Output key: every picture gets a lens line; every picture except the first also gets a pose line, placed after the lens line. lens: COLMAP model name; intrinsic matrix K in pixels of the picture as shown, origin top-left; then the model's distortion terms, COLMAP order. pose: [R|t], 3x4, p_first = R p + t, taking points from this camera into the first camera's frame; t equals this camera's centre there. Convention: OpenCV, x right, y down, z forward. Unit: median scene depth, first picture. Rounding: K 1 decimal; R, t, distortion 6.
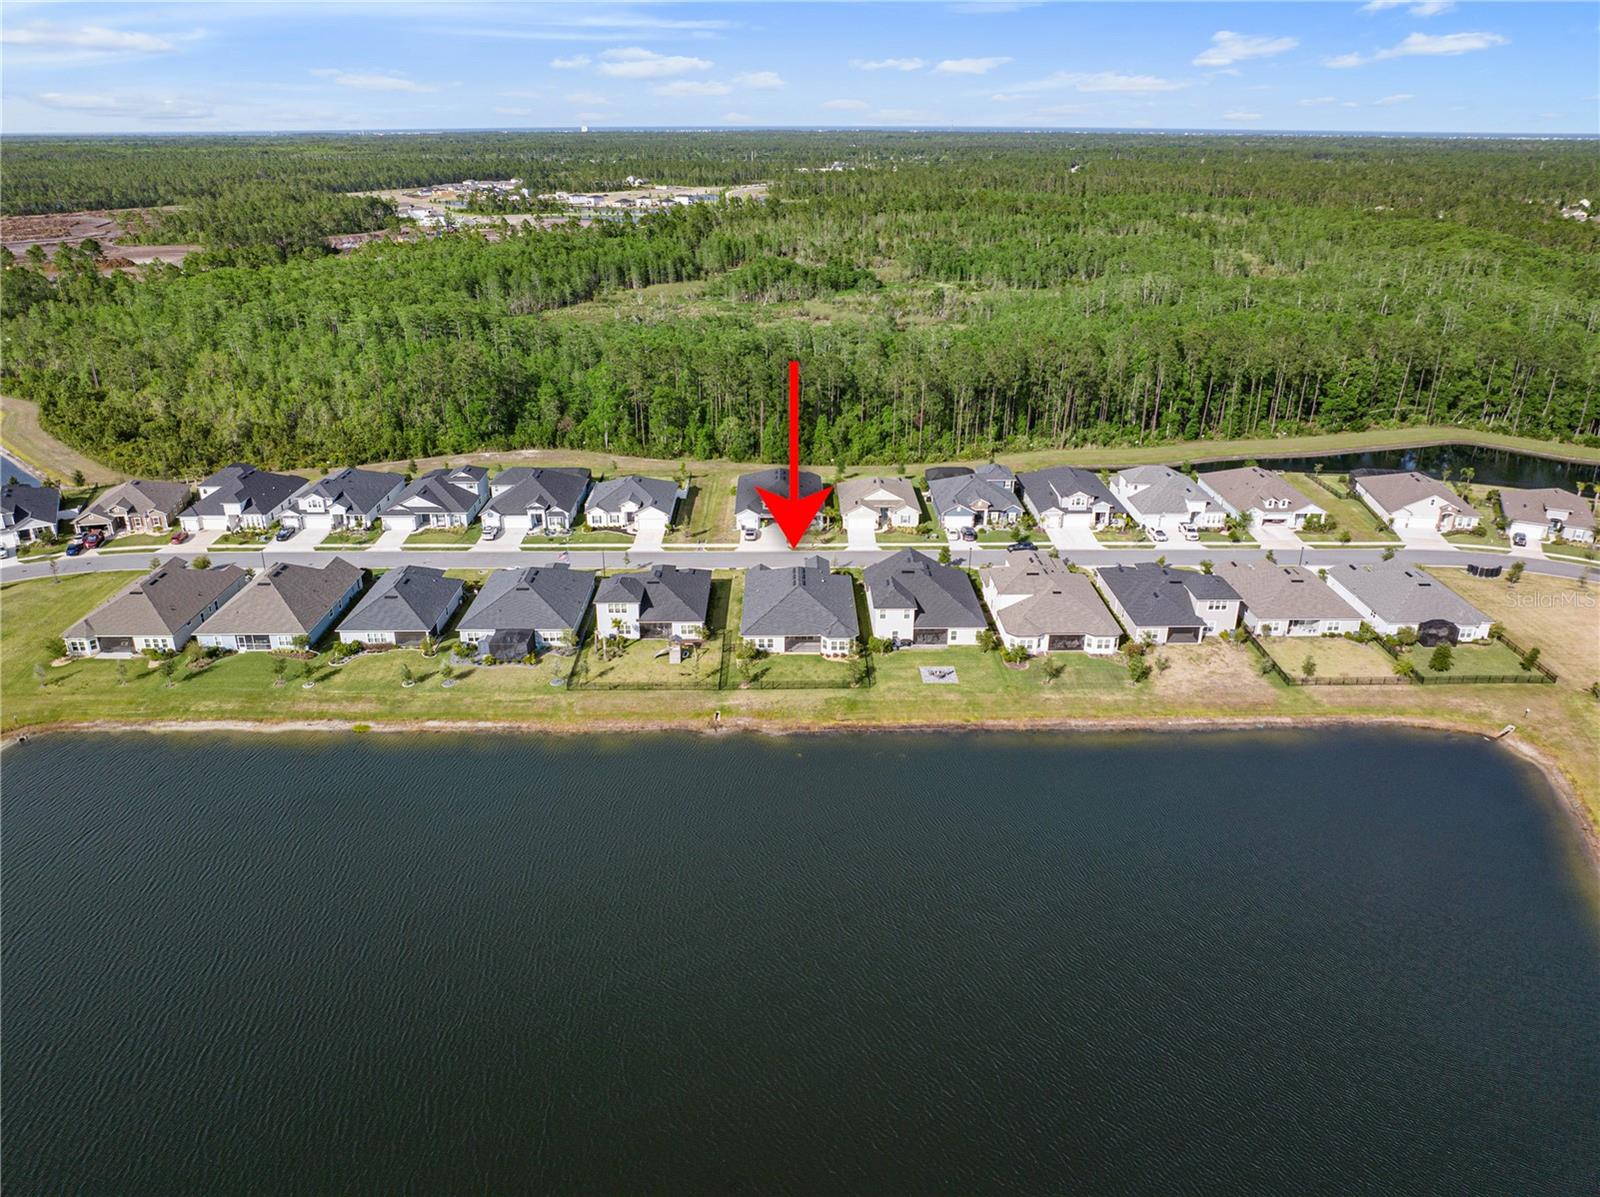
lens RADIAL K [[1122.2, 0, 799.8], [0, 1122.2, 590.7], [0, 0, 1]] dist [-0.035409, 0.002505]
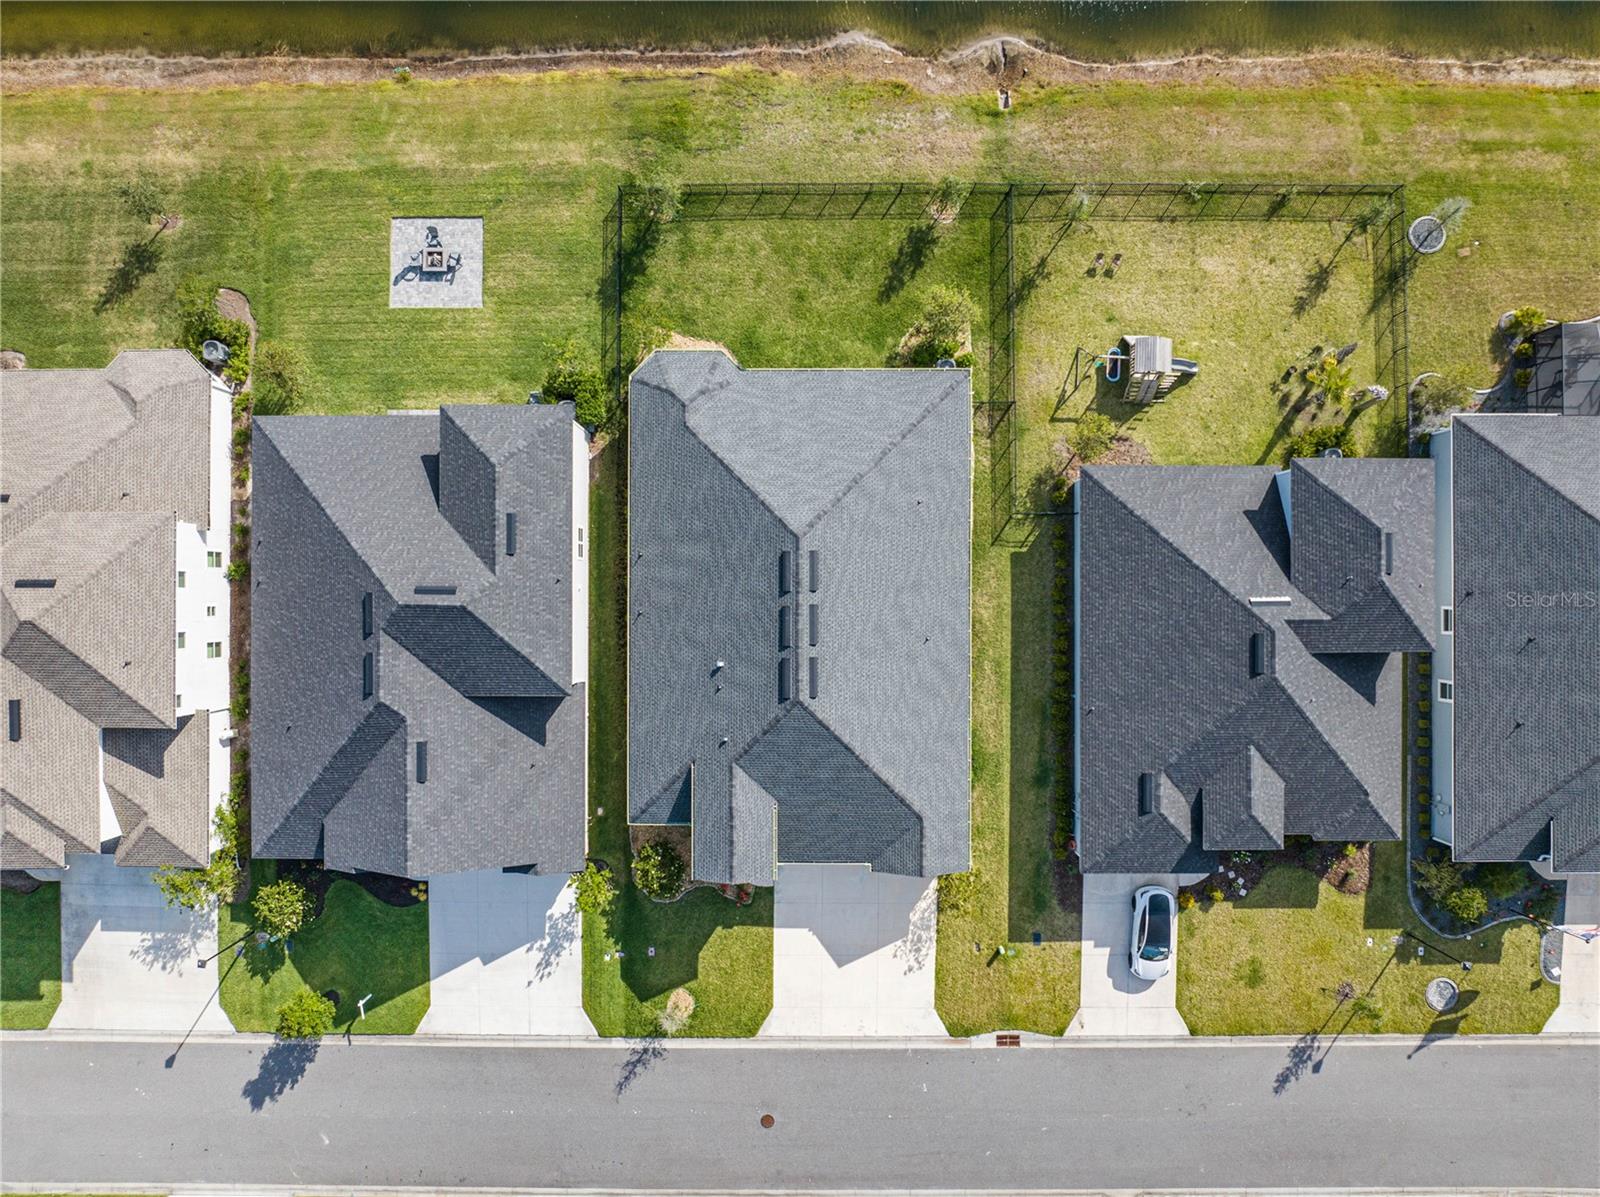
lens RADIAL K [[1122.2, 0, 799.8], [0, 1122.2, 590.7], [0, 0, 1]] dist [-0.035409, 0.002505]
pose [[-0.999882, -0.014720, 0.004437, -0.002677], [0.009726, -0.382090, 0.924074, -0.296550], [-0.011908, 0.924008, 0.382188, 0.896199]]
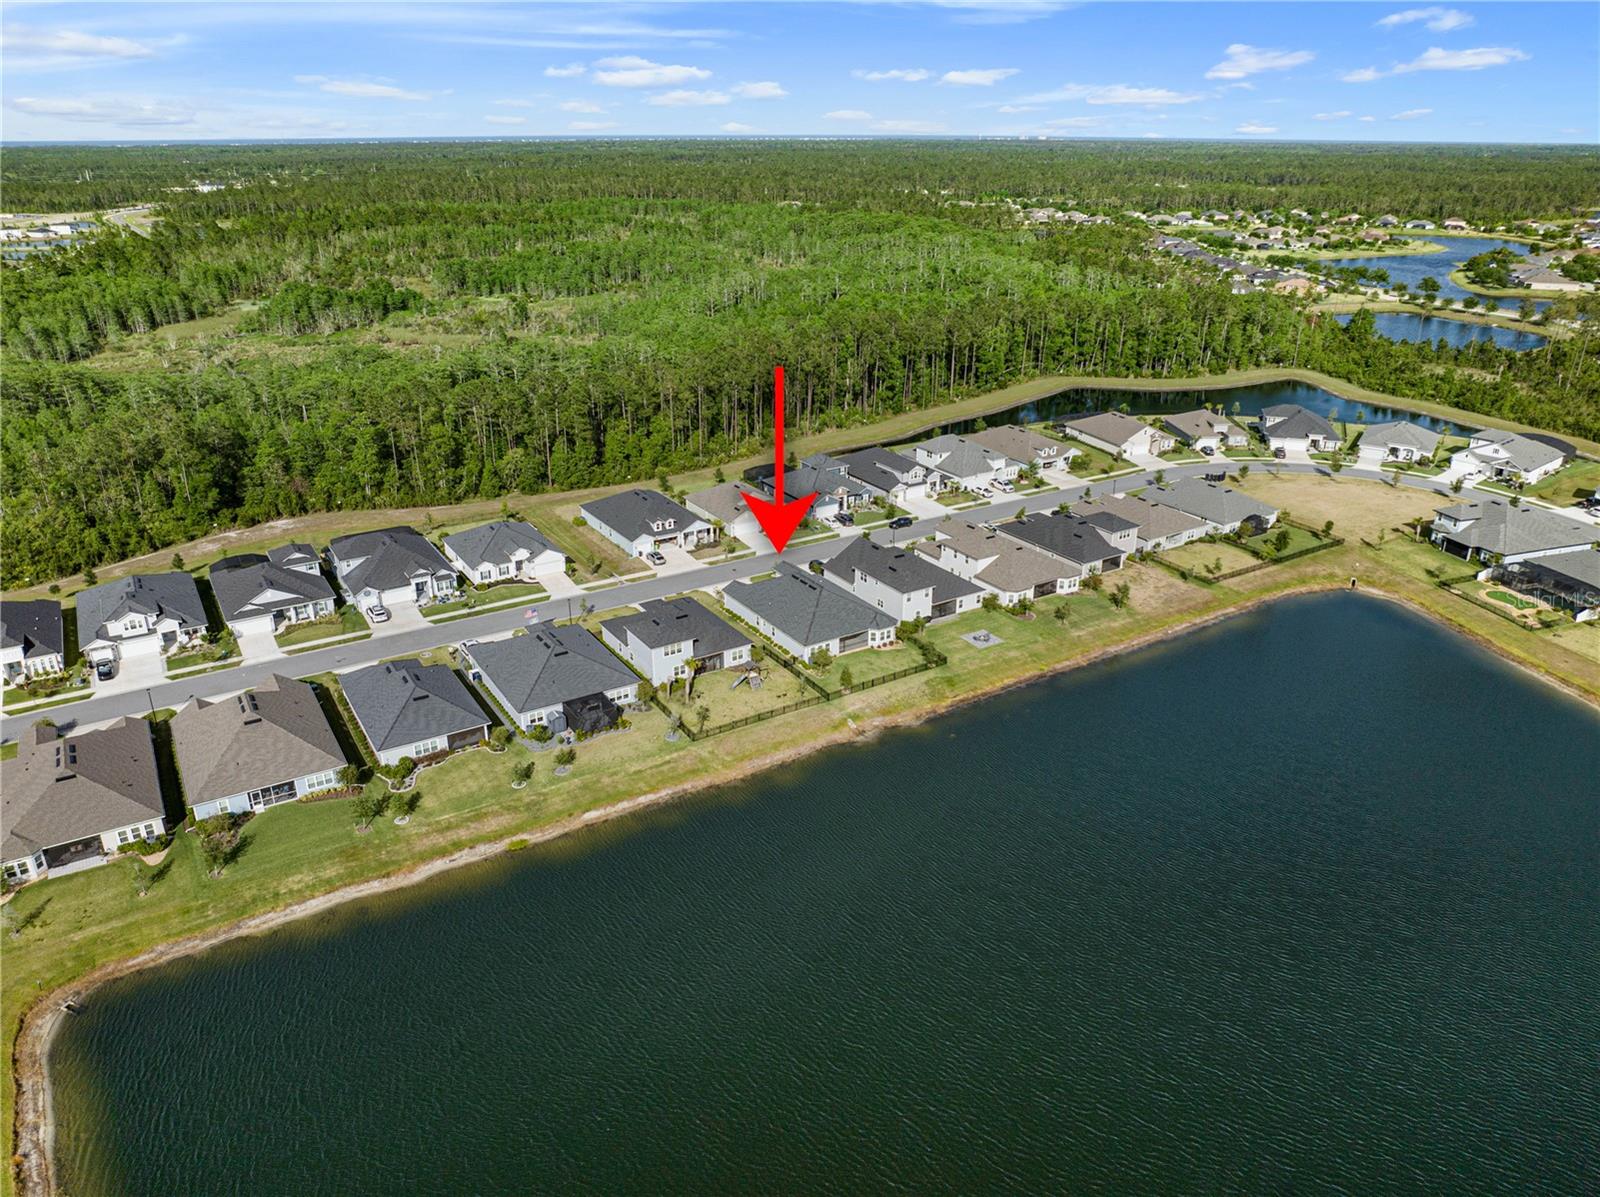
lens RADIAL K [[1113.1, 0, 800.0], [0, 1113.1, 598.5], [0, 0, 1]] dist [-0.028489, 0.001662]
pose [[0.854212, -0.202921, 0.478691, -0.501432], [0.202007, 0.977891, 0.054059, -0.053957], [-0.479077, 0.050521, 0.876318, 0.128785]]
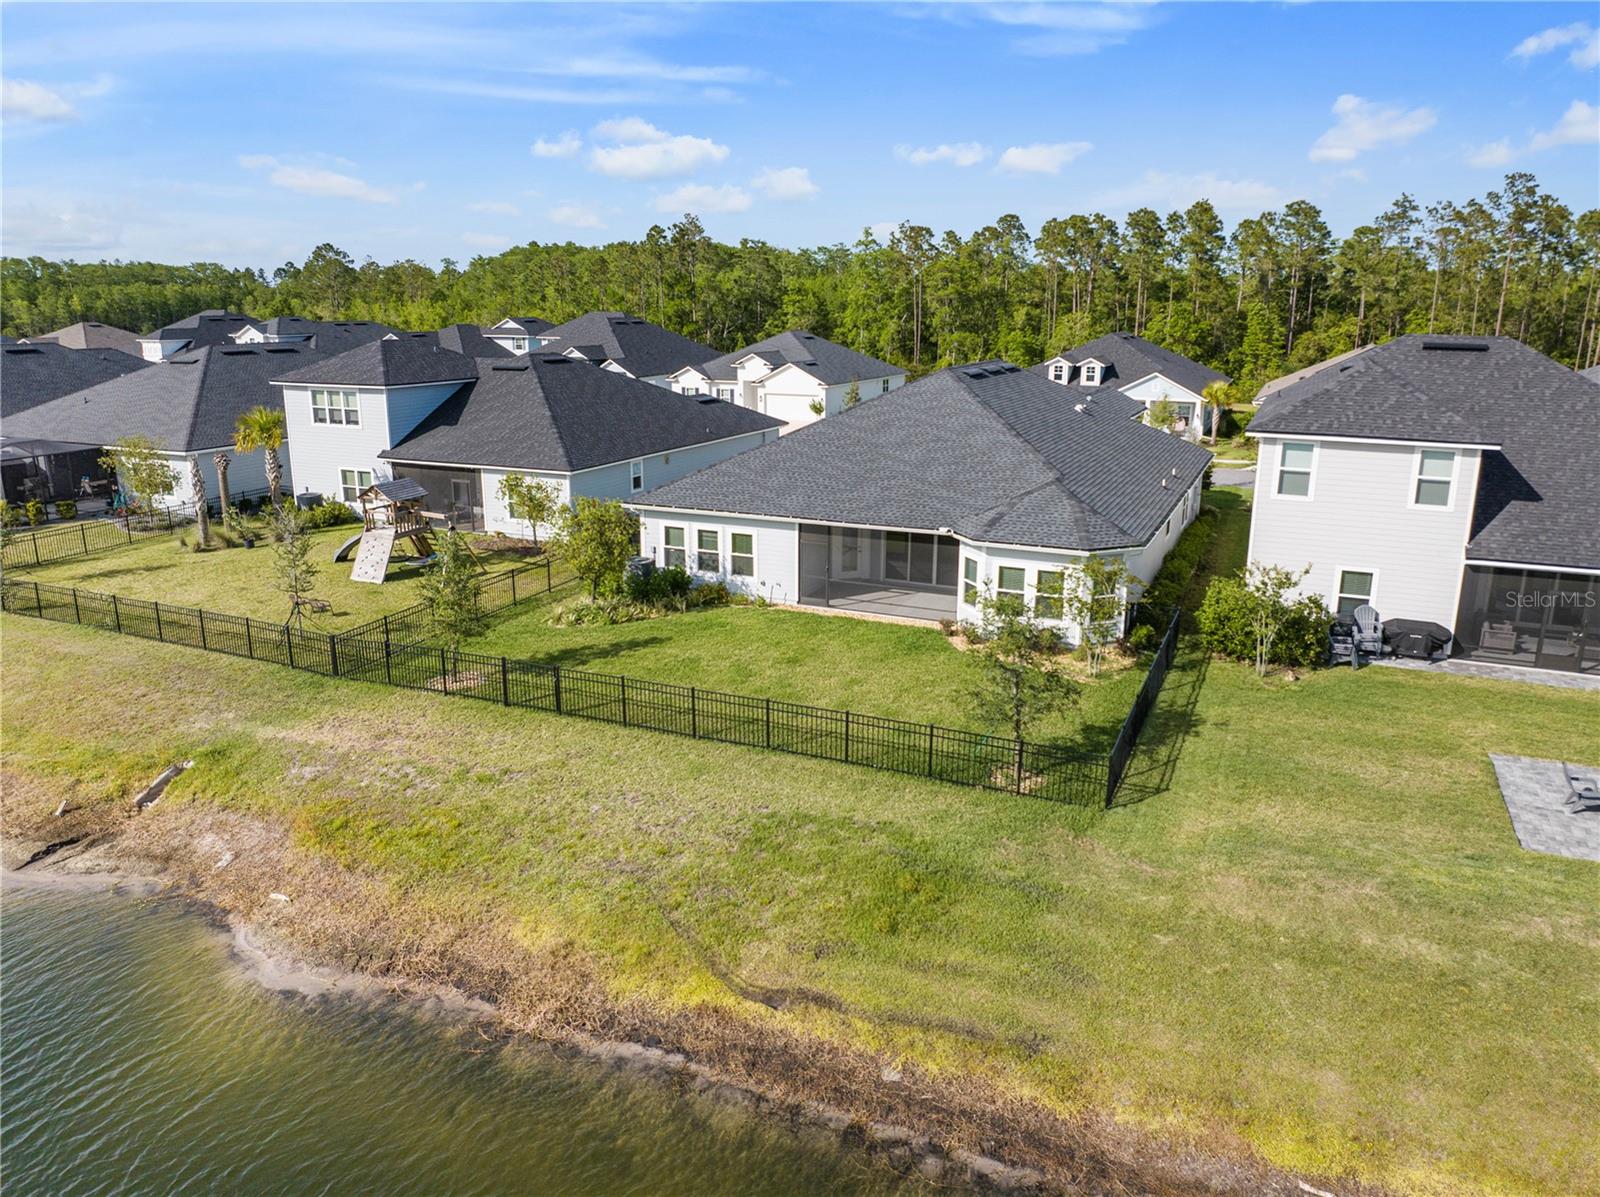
lens RADIAL K [[1122.2, 0, 799.8], [0, 1122.2, 590.7], [0, 0, 1]] dist [-0.035409, 0.002505]
pose [[0.904208, 0.107457, -0.413352, 0.076510], [-0.166704, 0.979859, -0.109937, 0.074543], [0.393214, 0.168313, 0.903910, 0.776587]]
